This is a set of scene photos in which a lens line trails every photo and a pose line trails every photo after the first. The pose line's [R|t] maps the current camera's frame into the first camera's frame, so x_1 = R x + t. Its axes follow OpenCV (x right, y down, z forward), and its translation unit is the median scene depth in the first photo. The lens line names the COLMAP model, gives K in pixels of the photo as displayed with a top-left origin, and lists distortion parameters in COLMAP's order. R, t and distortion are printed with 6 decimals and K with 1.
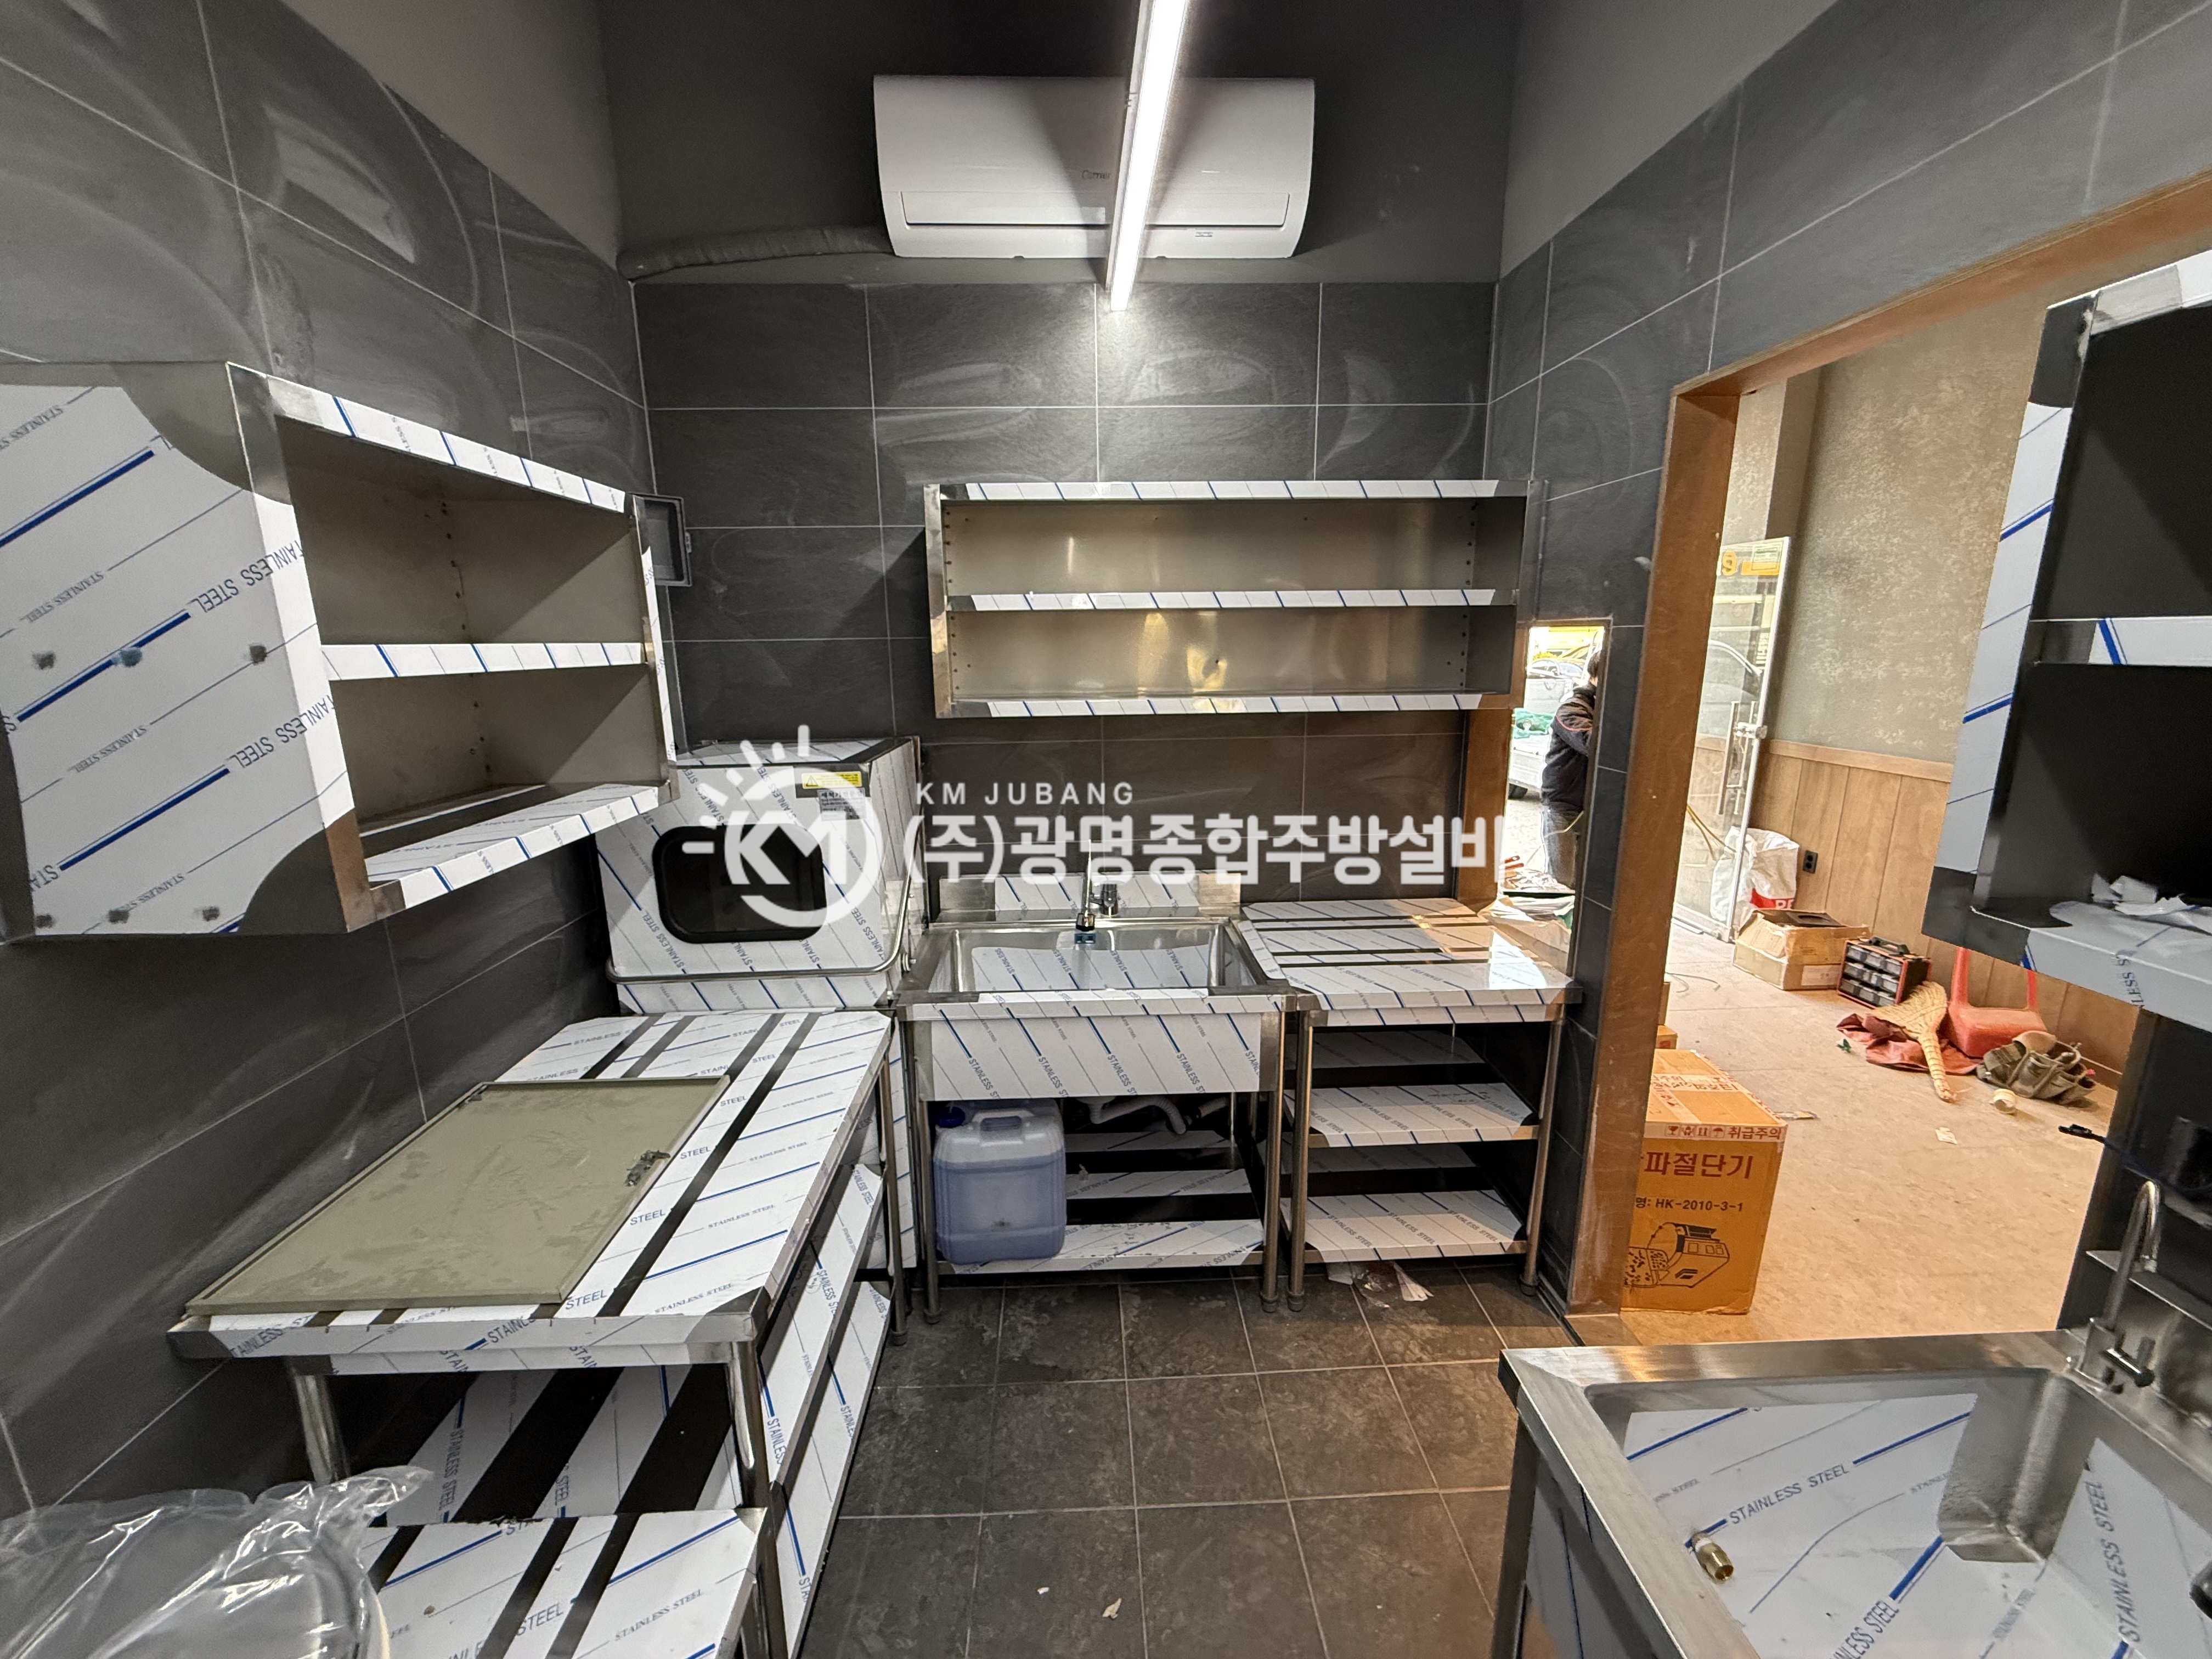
lens RADIAL K [[875.4, 0, 1105.0], [0, 875.4, 834.1], [0, 0, 1]] dist [0.002221, 0.000209]
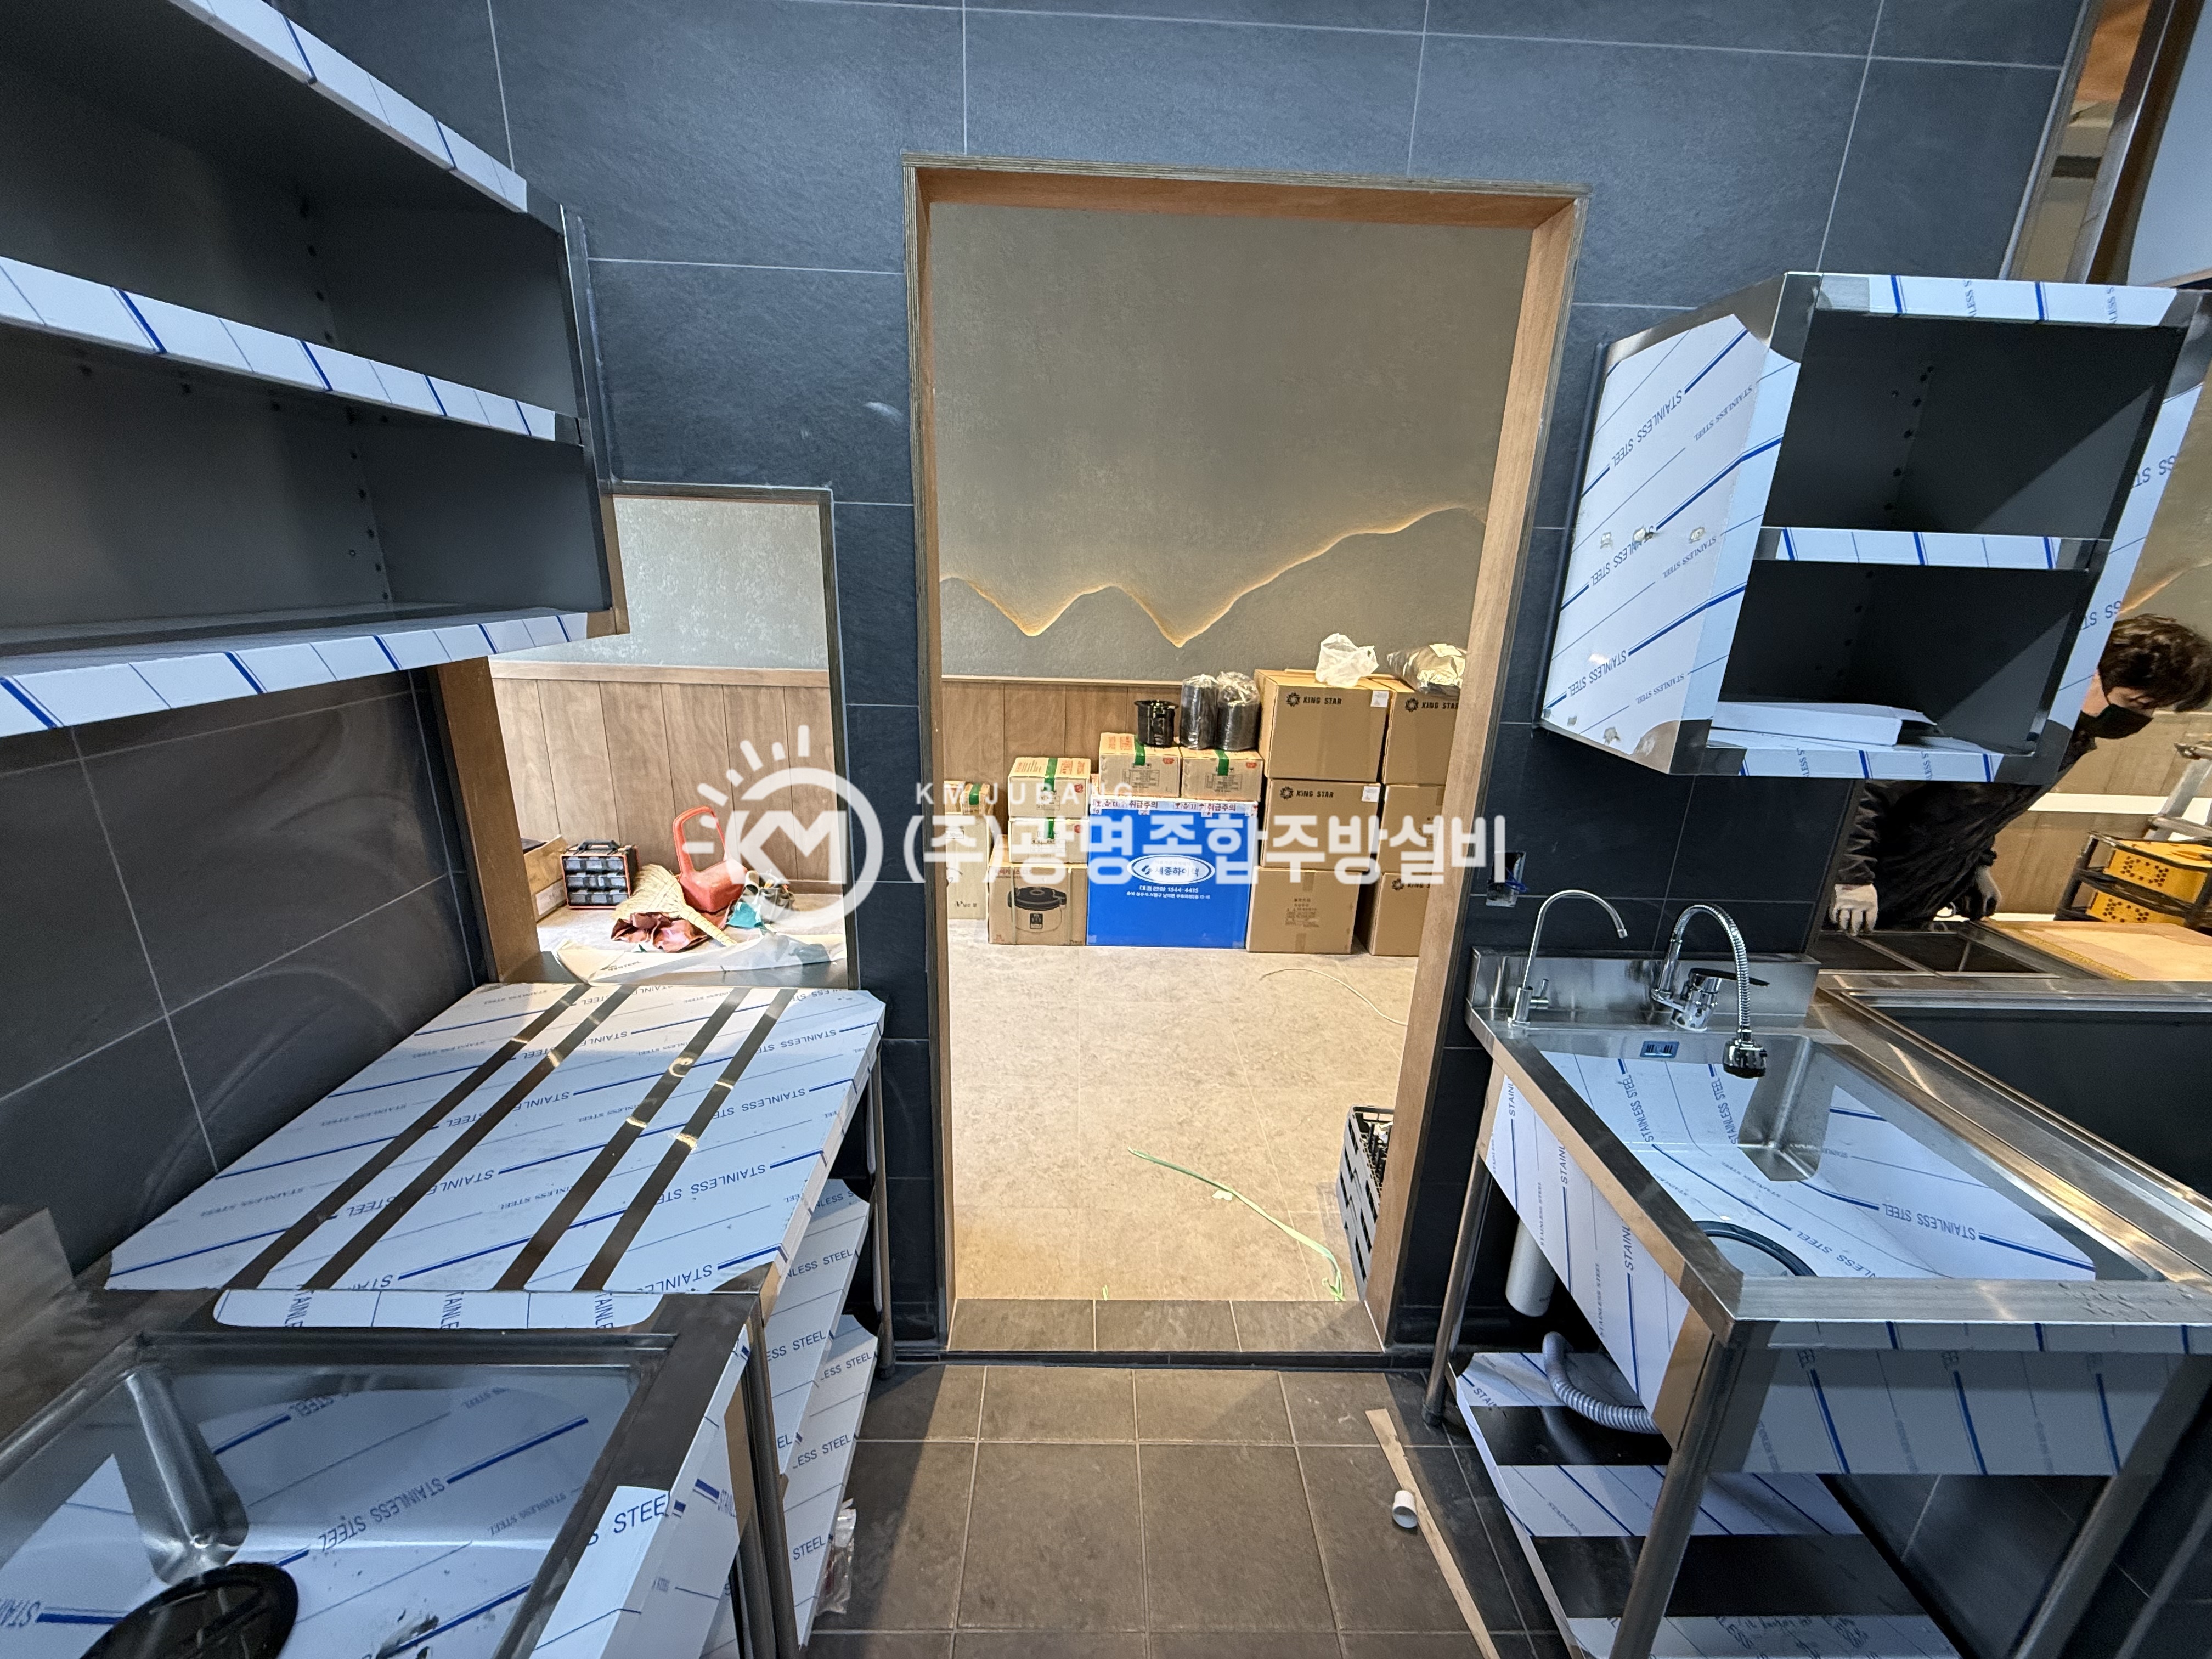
lens RADIAL K [[875.4, 0, 1102.7], [0, 875.4, 831.2], [0, 0, 1]] dist [0.002221, 0.000209]
pose [[0.017482, -0.286970, 0.957780, -0.074967], [0.186124, 0.942117, 0.278880, -0.071032], [-0.982371, 0.173391, 0.069882, 0.384439]]
